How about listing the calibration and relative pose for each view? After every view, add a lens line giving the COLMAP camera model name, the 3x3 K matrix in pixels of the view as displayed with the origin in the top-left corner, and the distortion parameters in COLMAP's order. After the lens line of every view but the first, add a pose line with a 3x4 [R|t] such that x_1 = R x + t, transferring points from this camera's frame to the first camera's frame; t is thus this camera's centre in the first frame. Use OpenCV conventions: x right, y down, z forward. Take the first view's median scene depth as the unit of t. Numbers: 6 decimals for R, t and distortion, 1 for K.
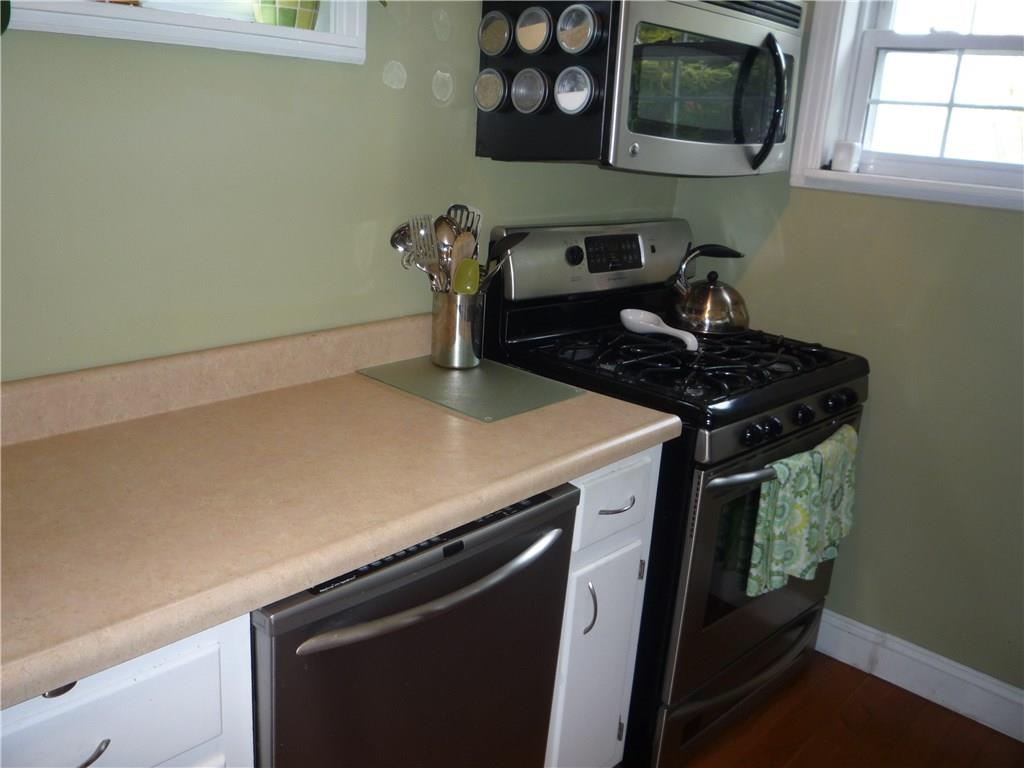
lens RADIAL K [[882.2, 0, 511.5], [0, 882.2, 382.1], [0, 0, 1]] dist [-0.071747, 0.025584]
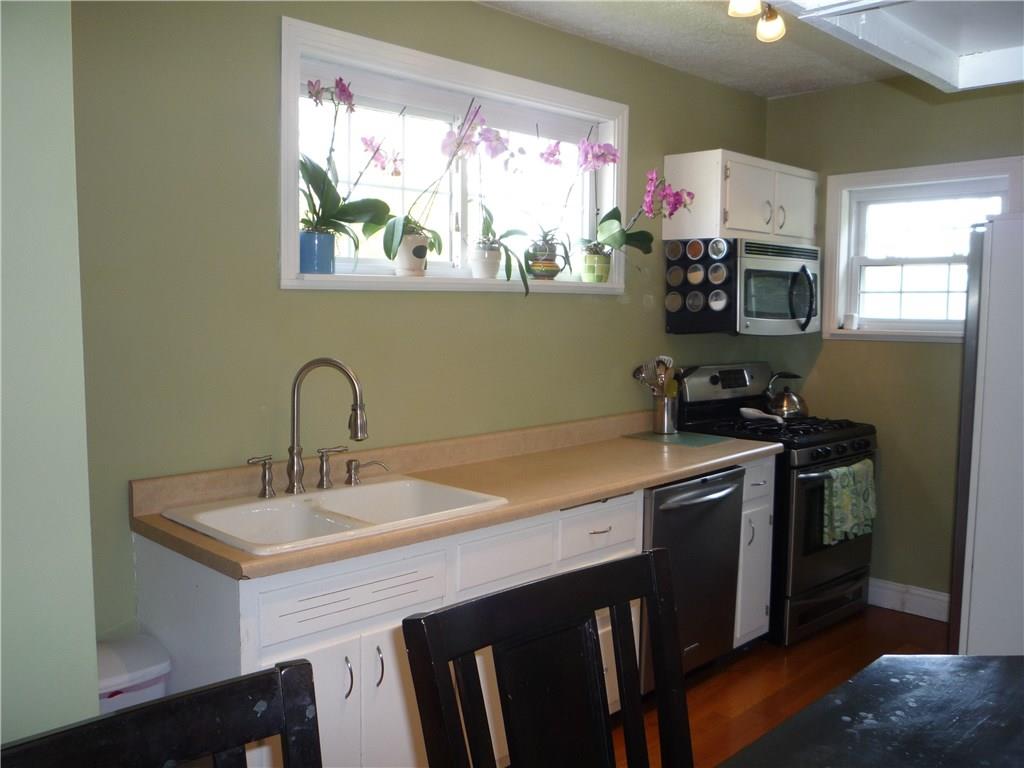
lens RADIAL K [[882.2, 0, 509.0], [0, 882.2, 394.2], [0, 0, 1]] dist [-0.071747, 0.025584]
pose [[0.997055, -0.059148, -0.048813, -0.318948], [0.048319, 0.978794, -0.199066, 0.278102], [0.059552, 0.196121, 0.978770, -1.020891]]
